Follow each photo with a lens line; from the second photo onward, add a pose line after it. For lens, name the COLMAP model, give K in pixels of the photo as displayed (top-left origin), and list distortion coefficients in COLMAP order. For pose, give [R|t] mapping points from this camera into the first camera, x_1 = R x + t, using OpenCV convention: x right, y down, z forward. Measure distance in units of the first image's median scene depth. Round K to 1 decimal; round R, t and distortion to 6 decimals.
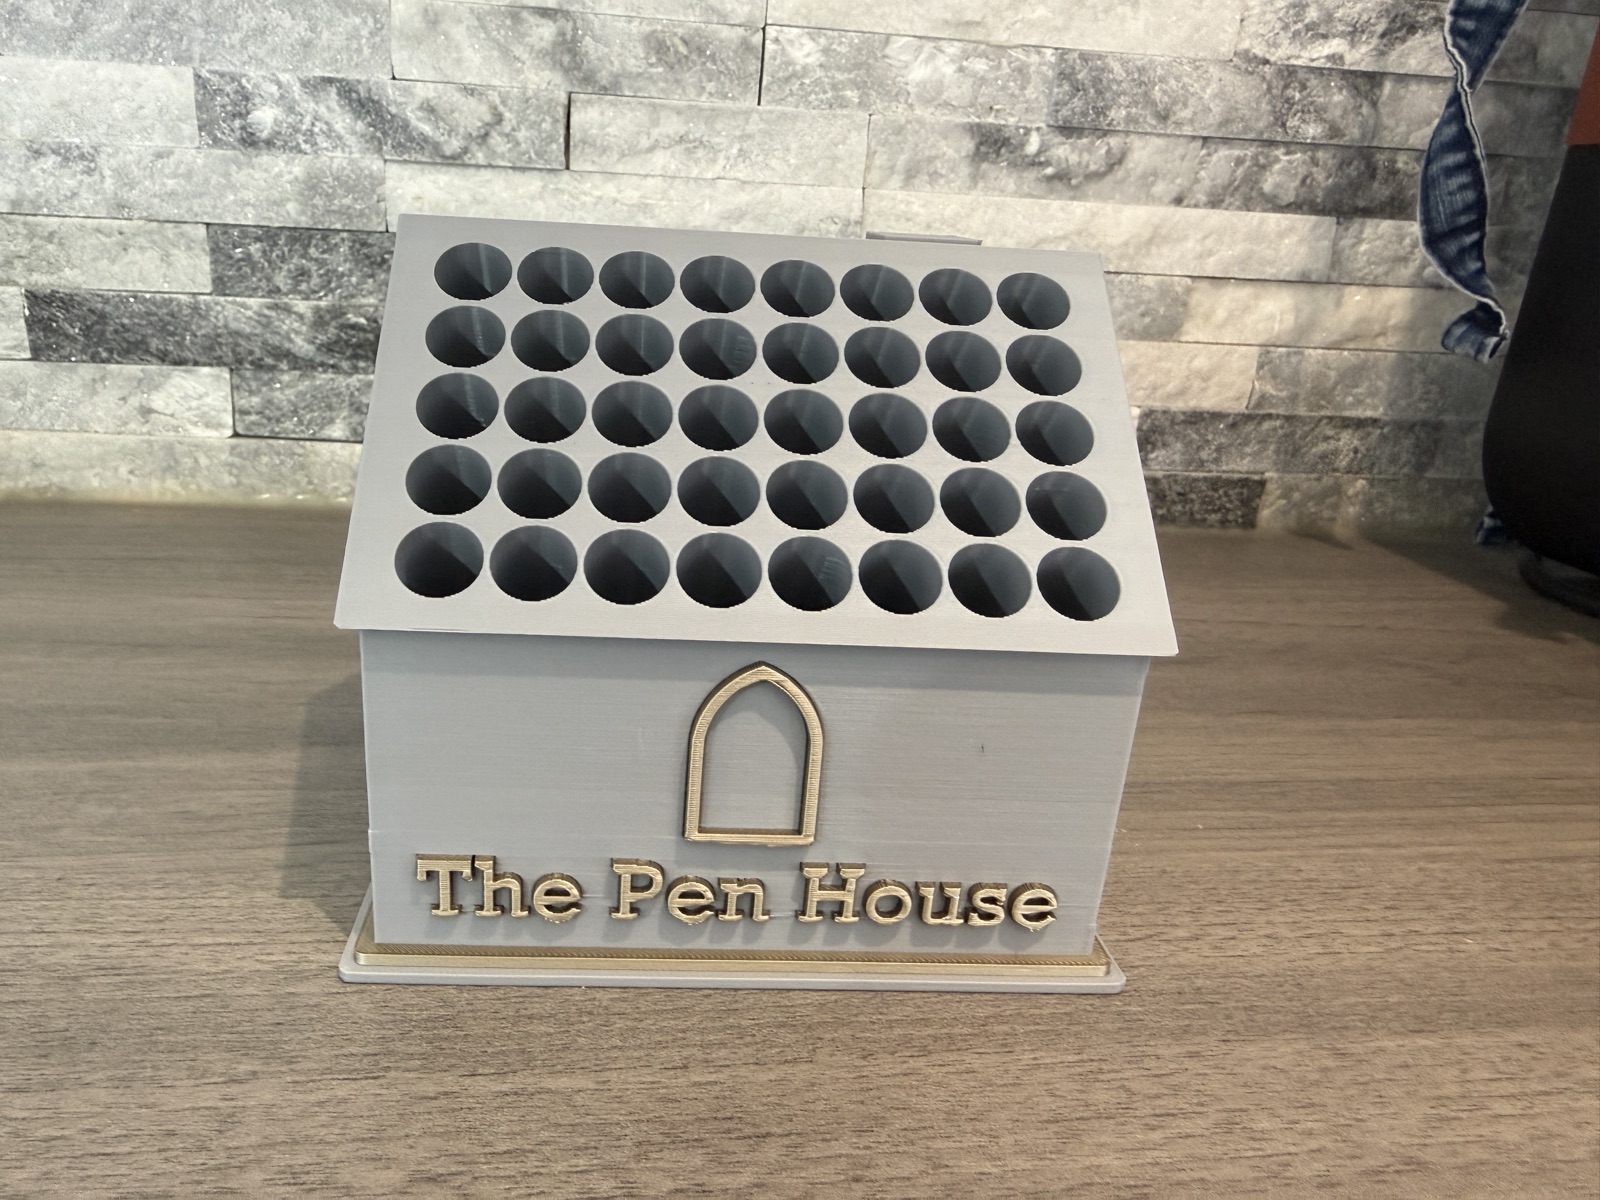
lens RADIAL K [[1154.5, 0, 685.7], [0, 1154.5, 595.2], [0, 0, 1]] dist [-0.016452, 0.021614]
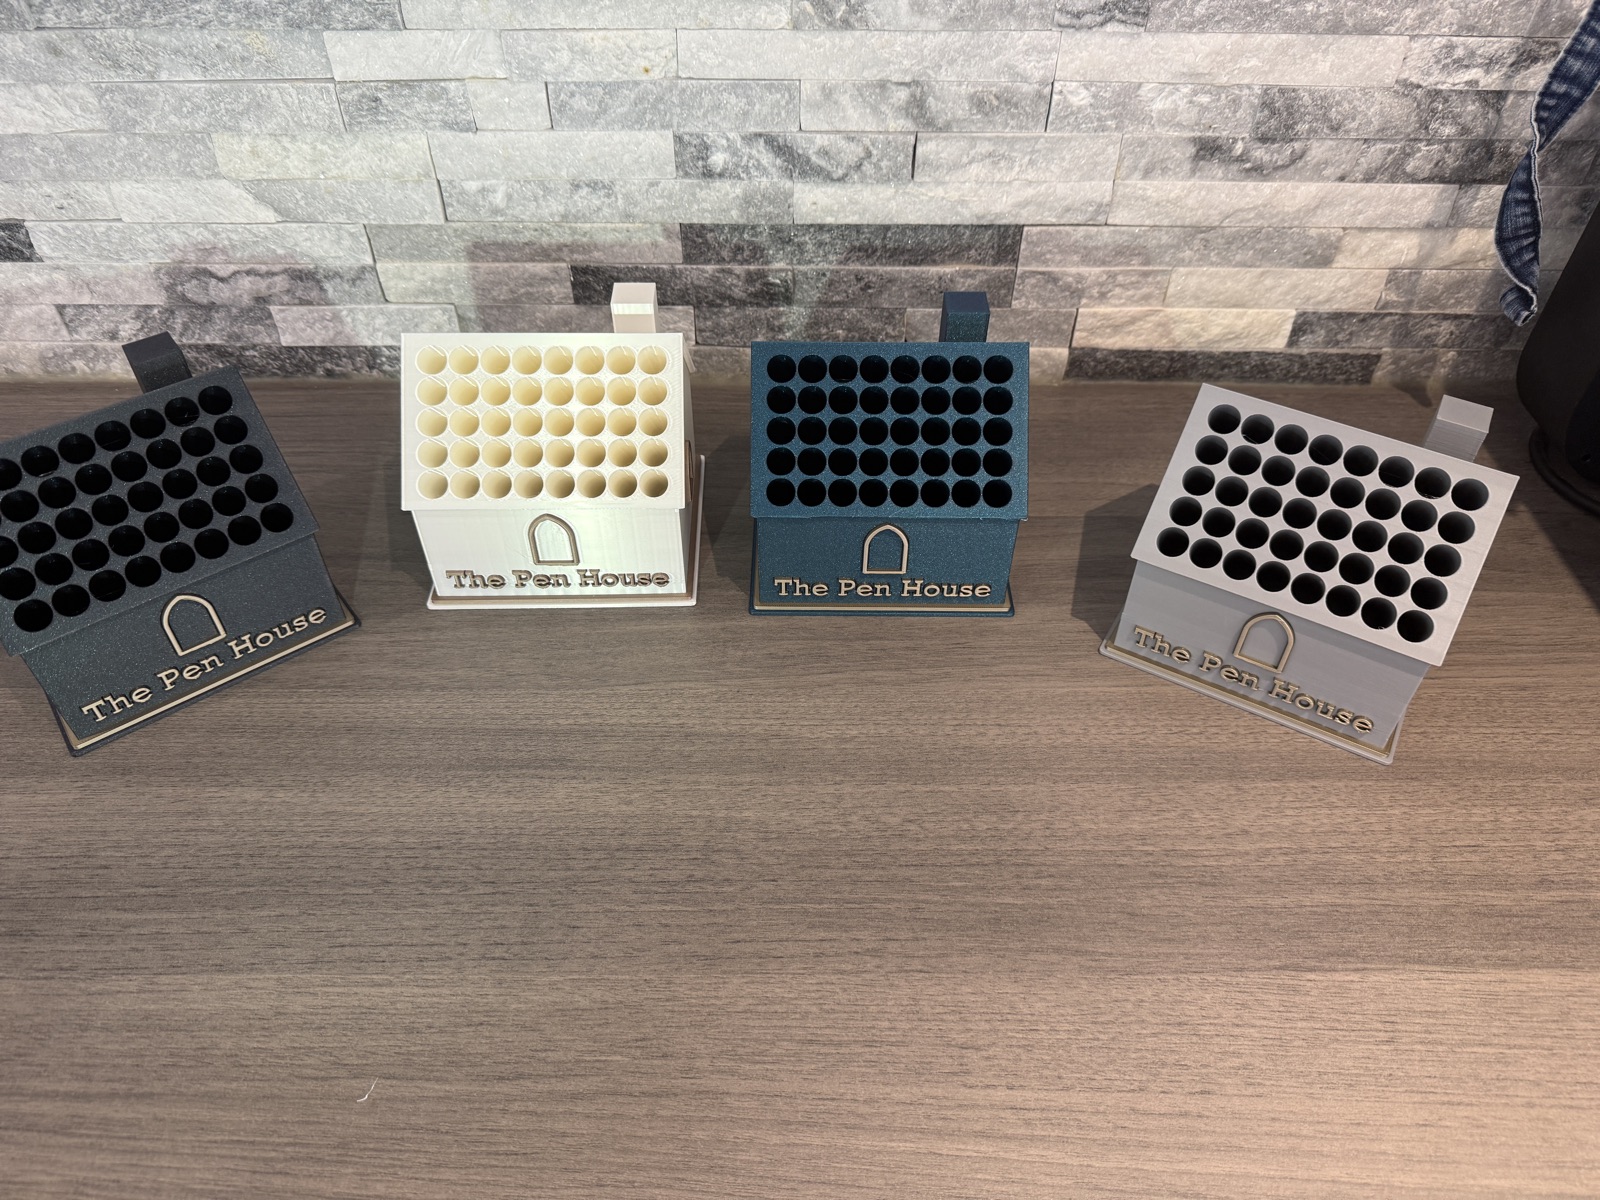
lens RADIAL K [[1147.6, 0, 794.0], [0, 1147.6, 591.8], [0, 0, 1]] dist [0.008797, -0.024169]
pose [[0.994015, 0.029652, -0.105142, -0.083123], [0.016129, 0.912076, 0.409703, -0.497341], [0.108046, -0.408947, 0.906139, -0.594908]]
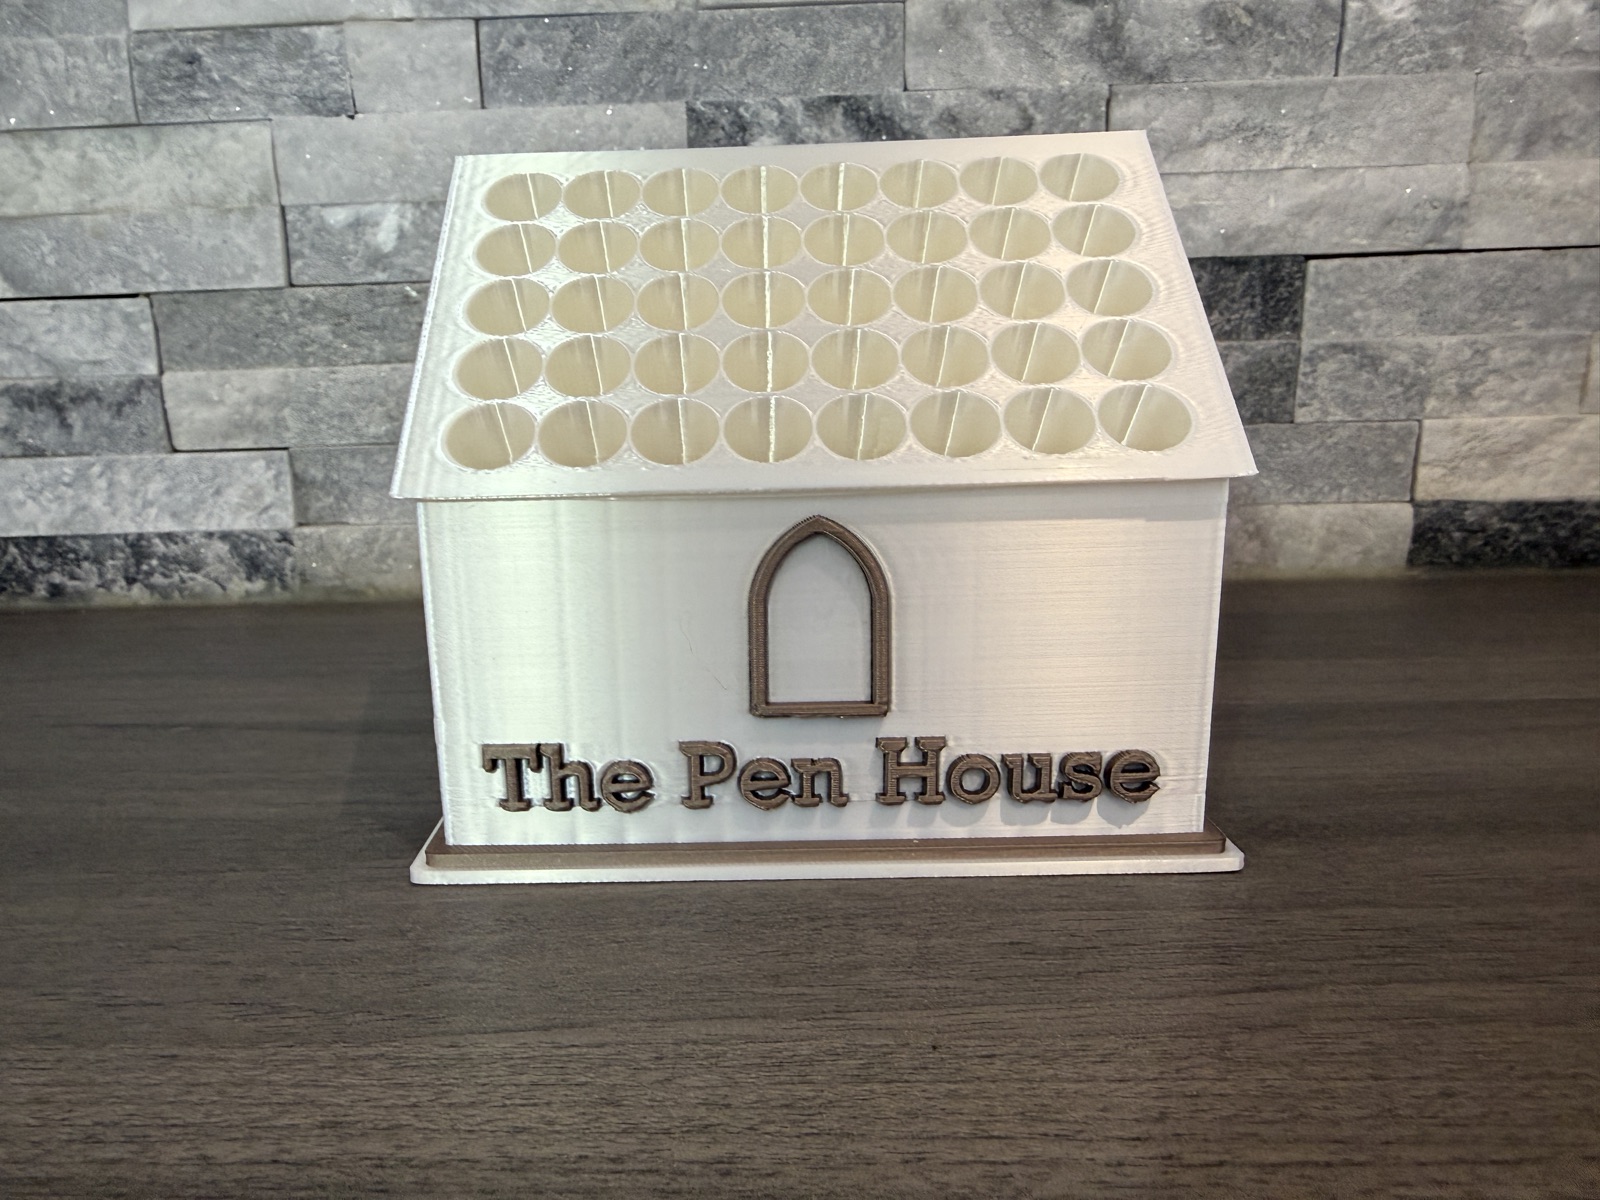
lens RADIAL K [[1149.1, 0, 704.5], [0, 1149.1, 596.2], [0, 0, 1]] dist [-0.005700, 0.009128]
pose [[0.987908, -0.052791, -0.145774, -0.288494], [0.034748, 0.991717, -0.123655, 0.034905], [0.151094, 0.117094, 0.981560, 0.157885]]
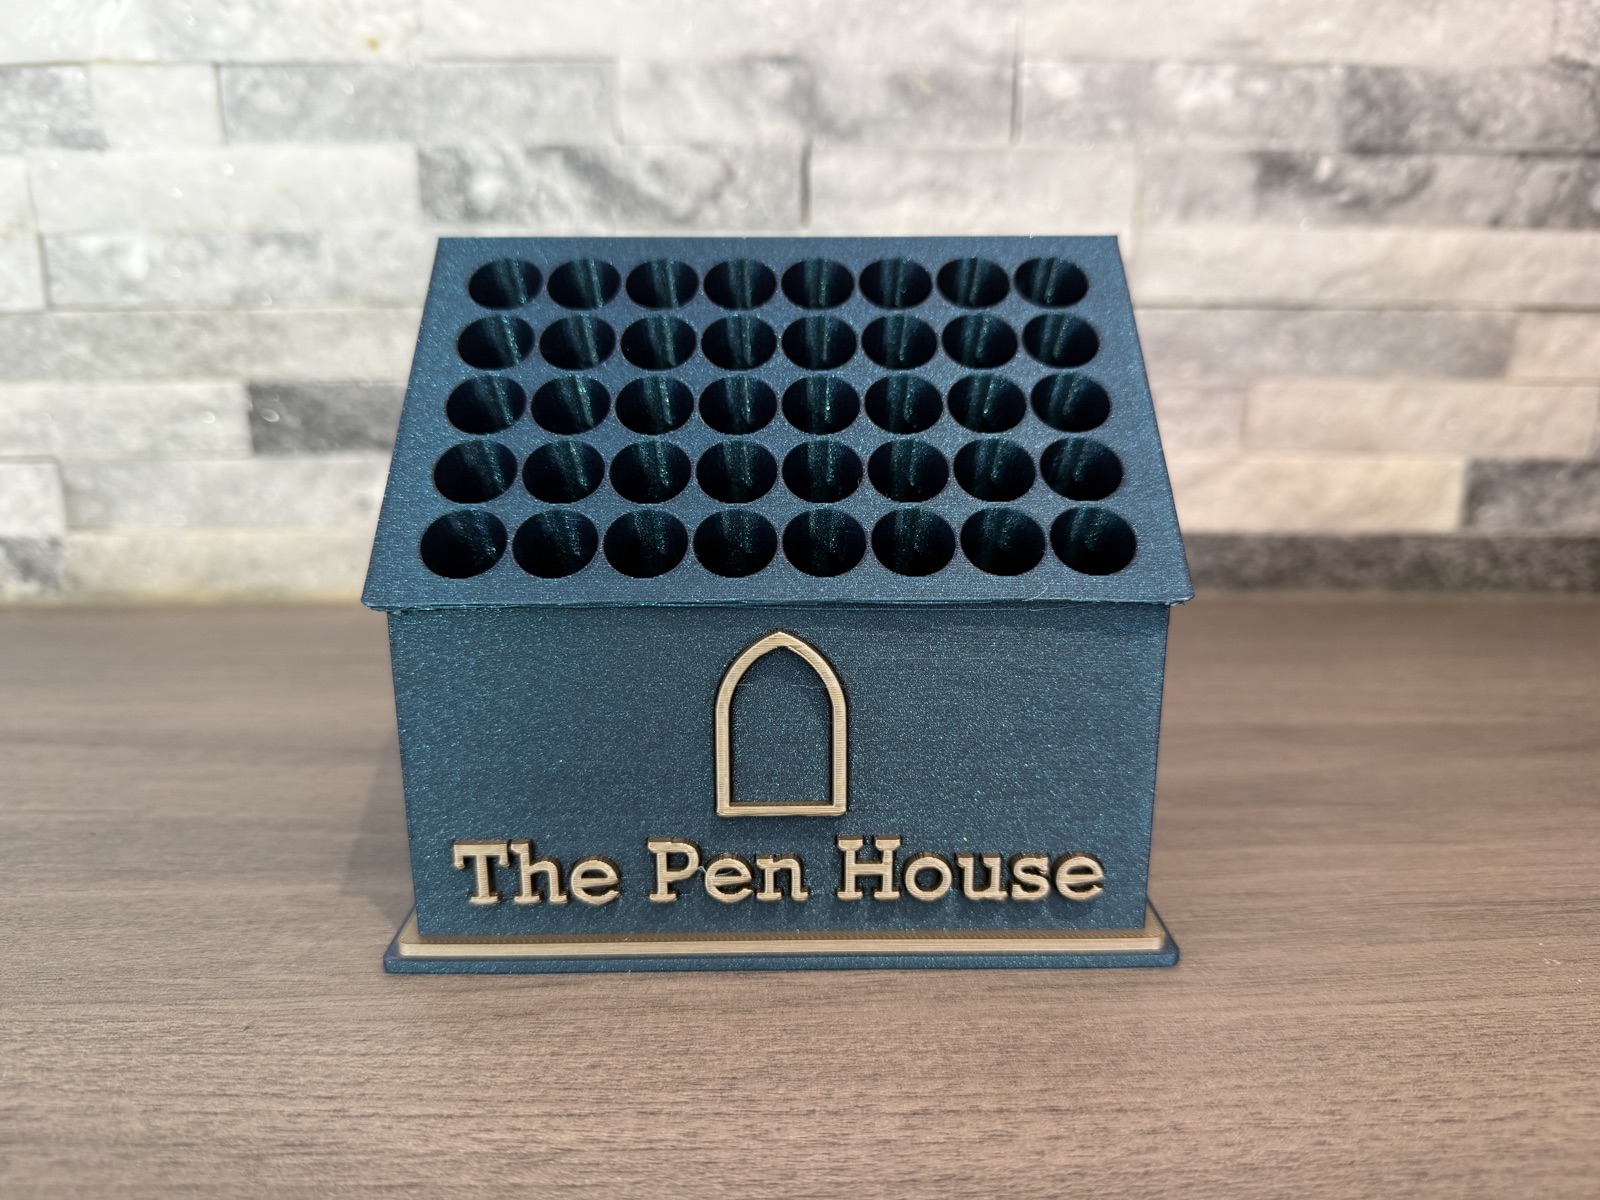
lens RADIAL K [[1192.7, 0, 792.9], [0, 1192.7, 605.7], [0, 0, 1]] dist [-0.050504, 0.011101]
pose [[0.994557, -0.030823, -0.099530, -0.028424], [0.022742, 0.996428, -0.081327, 0.009921], [0.101681, 0.078620, 0.991705, 0.087360]]
